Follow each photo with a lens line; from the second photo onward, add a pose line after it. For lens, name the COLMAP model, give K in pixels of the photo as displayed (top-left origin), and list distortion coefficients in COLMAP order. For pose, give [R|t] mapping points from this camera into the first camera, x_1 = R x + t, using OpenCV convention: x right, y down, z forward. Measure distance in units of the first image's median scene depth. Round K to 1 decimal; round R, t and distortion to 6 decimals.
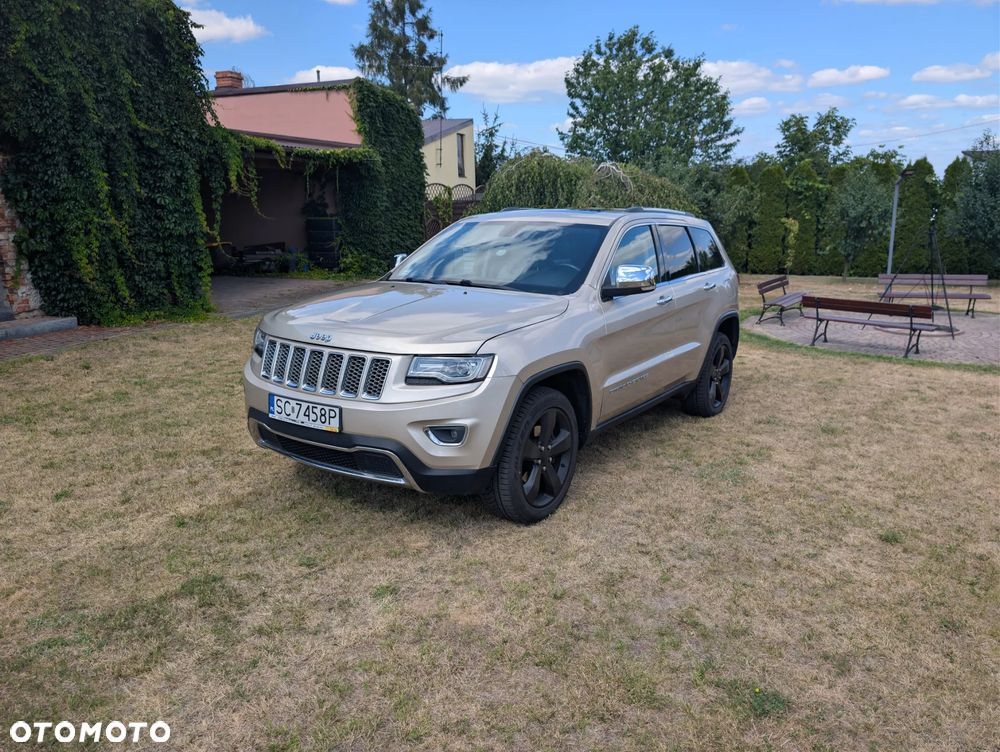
lens RADIAL K [[725.8, 0, 502.4], [0, 725.8, 388.6], [0, 0, 1]] dist [0.022453, -0.017683]
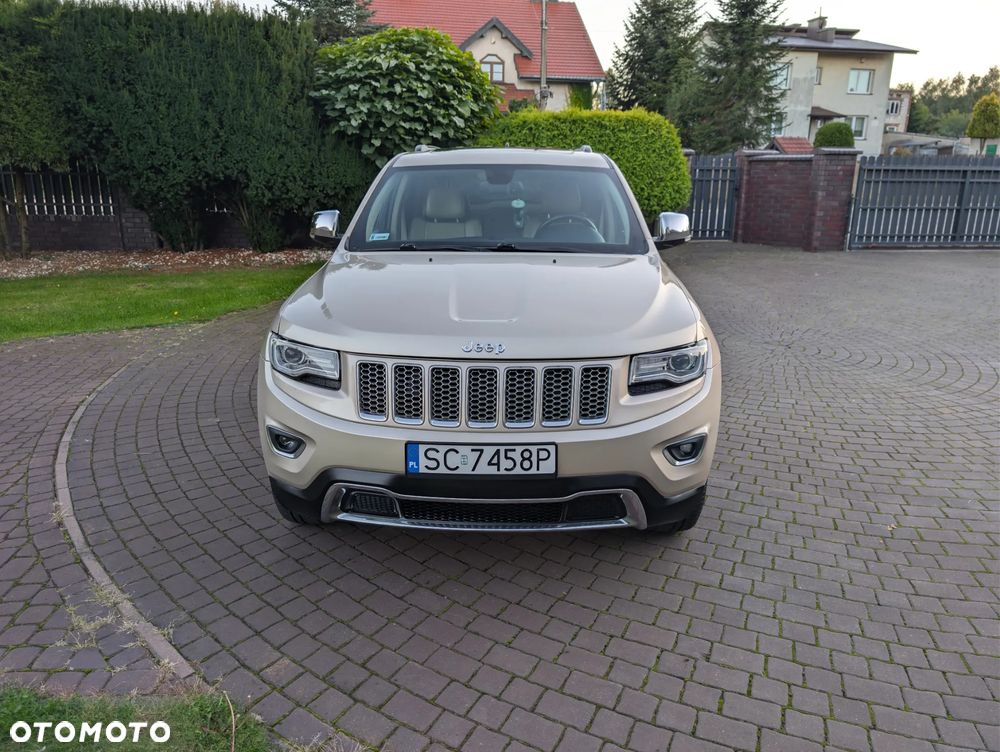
lens RADIAL K [[725.8, 0, 505.2], [0, 725.8, 371.1], [0, 0, 1]] dist [0.022453, -0.017683]
pose [[0.842490, -0.159449, 0.514574, -0.247057], [0.124651, 0.986970, 0.101742, -0.048724], [-0.524092, -0.021574, 0.851388, 0.170938]]
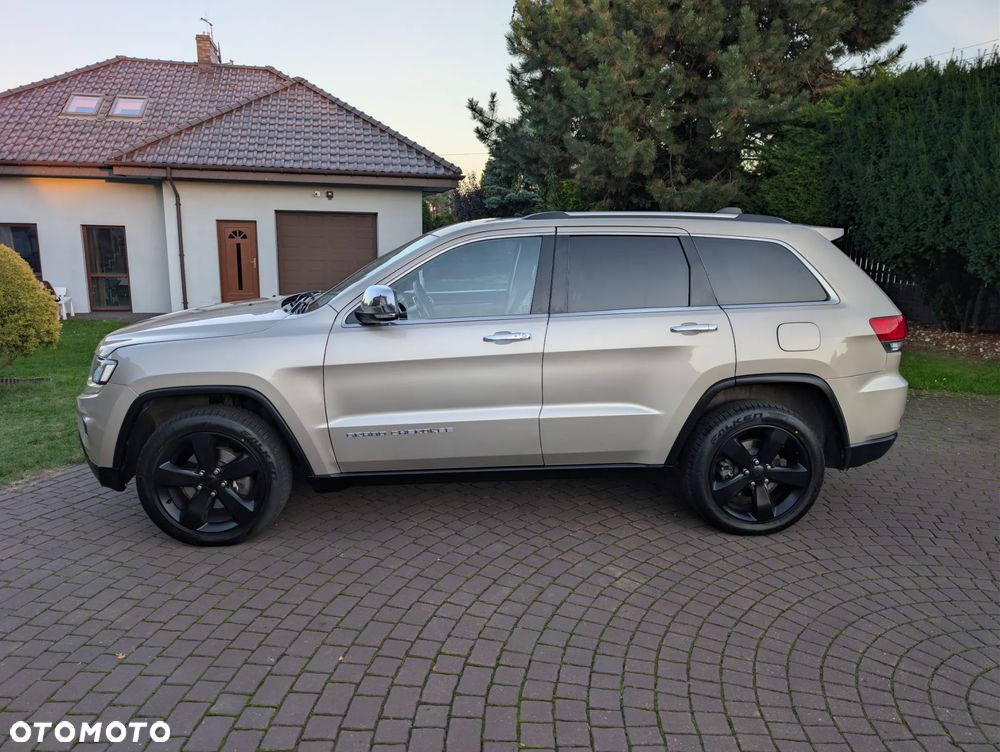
lens RADIAL K [[725.8, 0, 502.3], [0, 725.8, 372.6], [0, 0, 1]] dist [0.022453, -0.017683]
pose [[0.612837, 0.137730, -0.778114, 0.455620], [-0.164899, 0.985305, 0.044530, -0.067450], [0.772812, 0.101021, 0.626543, 0.307883]]
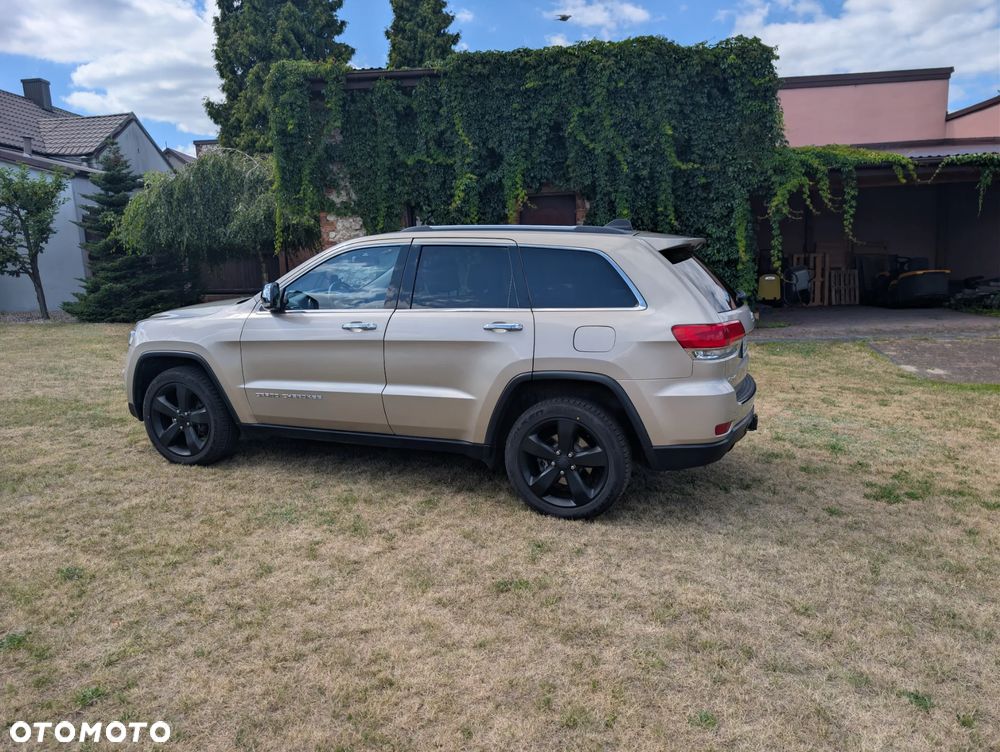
lens RADIAL K [[725.8, 0, 500.7], [0, 725.8, 385.2], [0, 0, 1]] dist [0.022453, -0.017683]
pose [[0.225364, 0.167318, -0.959800, 0.661872], [-0.209482, 0.970423, 0.119983, -0.112678], [0.951487, 0.174021, 0.253749, 0.542992]]
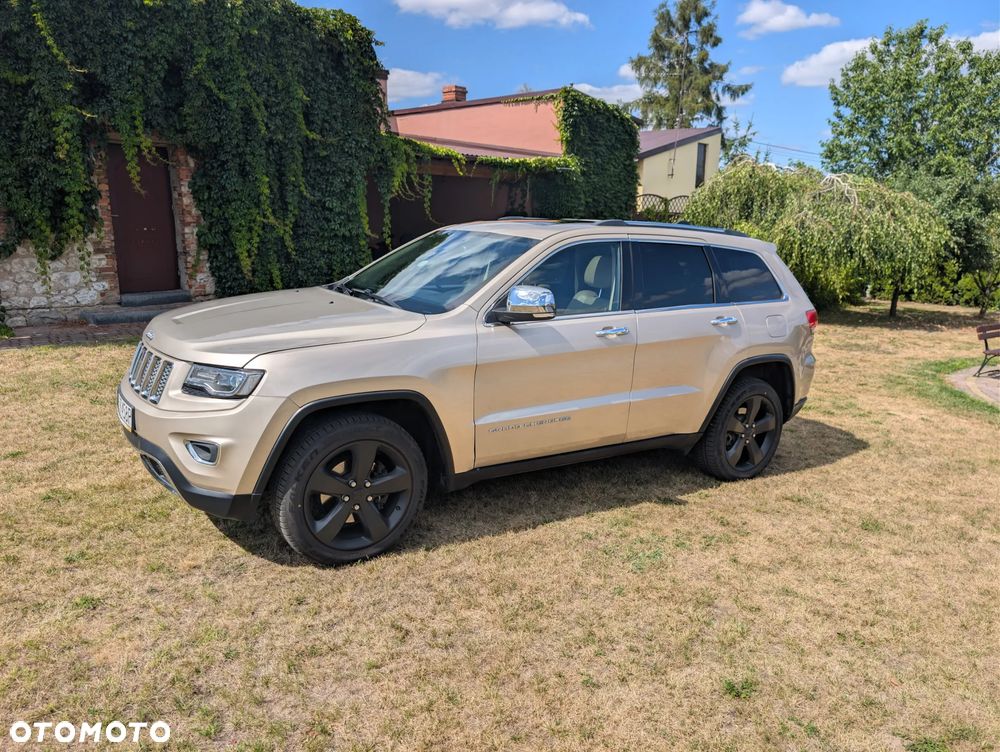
lens RADIAL K [[725.8, 0, 499.3], [0, 725.8, 382.6], [0, 0, 1]] dist [0.022453, -0.017683]
pose [[0.922791, 0.114735, -0.367822, 0.237318], [-0.122980, 0.992409, 0.001031, -0.028003], [0.365148, 0.044283, 0.929896, 0.104907]]
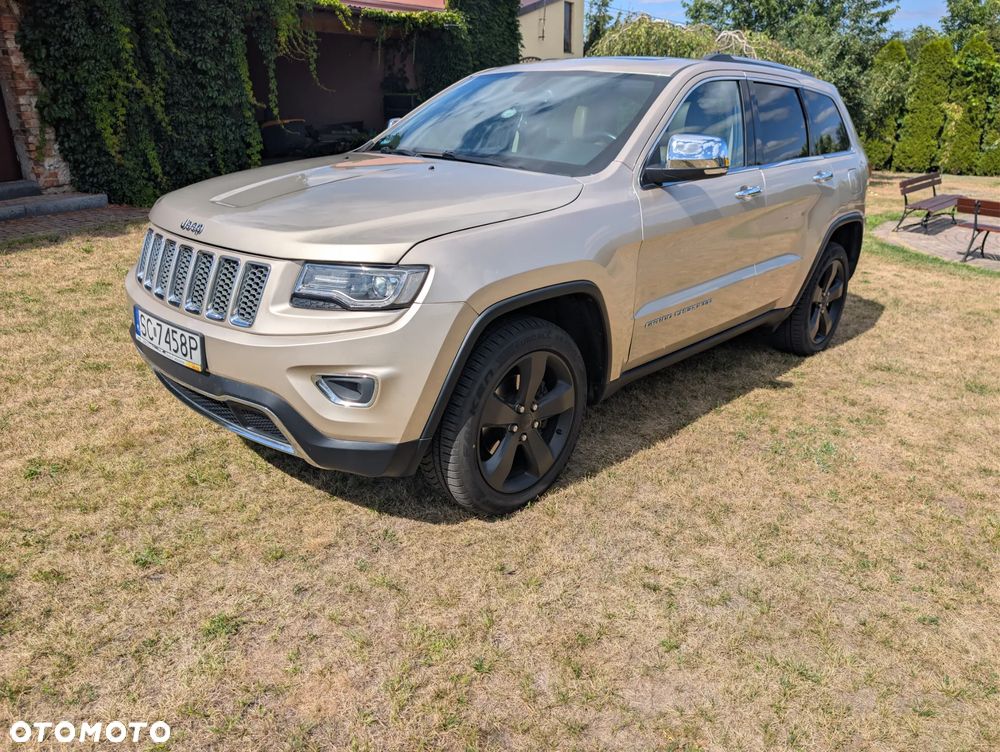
lens RADIAL K [[725.8, 0, 505.4], [0, 725.8, 376.9], [0, 0, 1]] dist [0.022453, -0.017683]
pose [[0.988071, 0.067969, -0.138189, 0.059037], [-0.050141, 0.990425, 0.128626, -0.014555], [0.145608, -0.120162, 0.982018, 0.151699]]
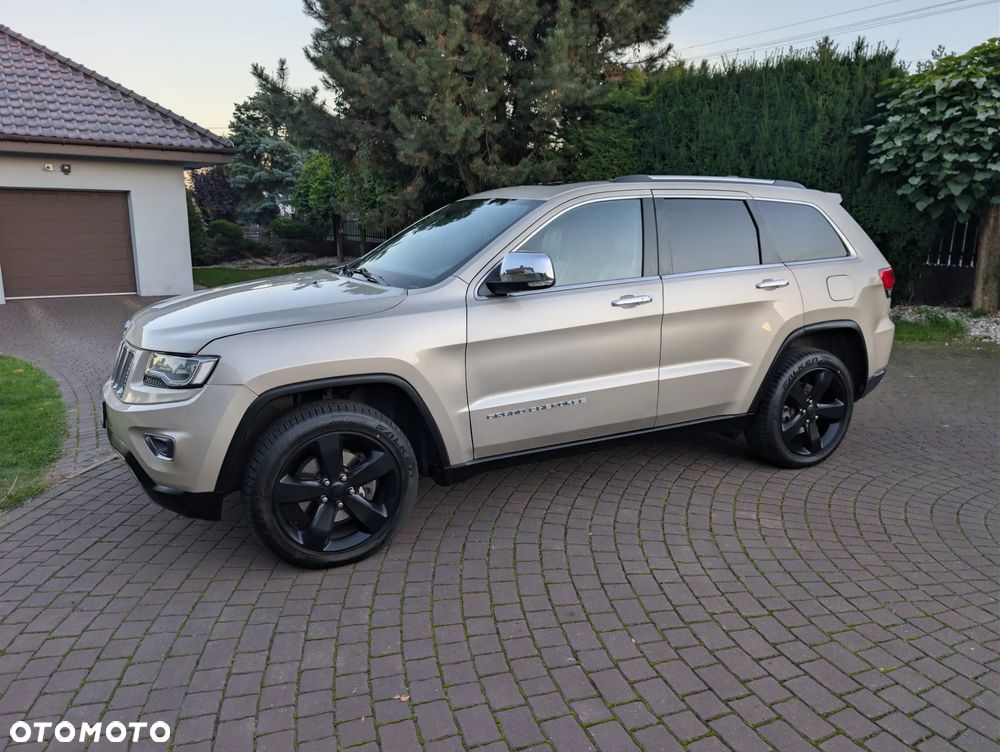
lens RADIAL K [[725.8, 0, 508.6], [0, 725.8, 375.4], [0, 0, 1]] dist [0.022453, -0.017683]
pose [[0.872344, 0.086030, -0.481263, 0.269821], [-0.088150, 0.995940, 0.018251, -0.028092], [0.480879, 0.026502, 0.876386, 0.172523]]
